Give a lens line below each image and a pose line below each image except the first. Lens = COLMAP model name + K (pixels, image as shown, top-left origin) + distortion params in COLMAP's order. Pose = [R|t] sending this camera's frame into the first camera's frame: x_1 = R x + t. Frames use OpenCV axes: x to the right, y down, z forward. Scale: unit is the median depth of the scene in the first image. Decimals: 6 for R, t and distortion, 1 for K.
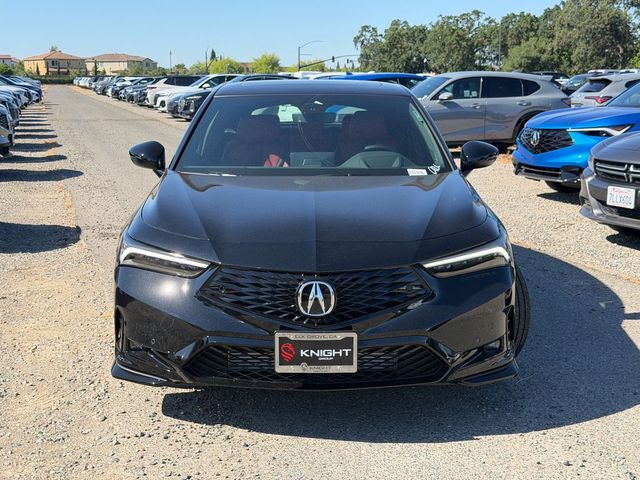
lens RADIAL K [[876.3, 0, 320.0], [0, 876.3, 240.0], [0, 0, 1]] dist [0.016973, 0.010634]
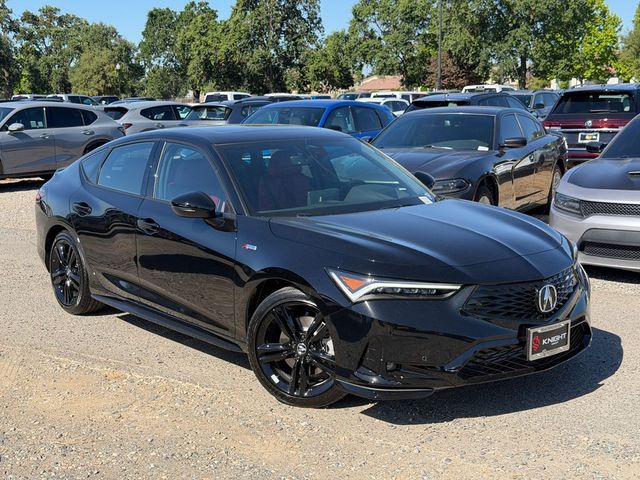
lens RADIAL K [[876.3, 0, 320.0], [0, 876.3, 240.0], [0, 0, 1]] dist [0.016973, 0.010634]
pose [[0.773846, -0.100962, 0.625275, -1.047926], [0.116398, 0.993069, 0.016295, -0.078461], [-0.622586, 0.060171, 0.780234, 0.180687]]
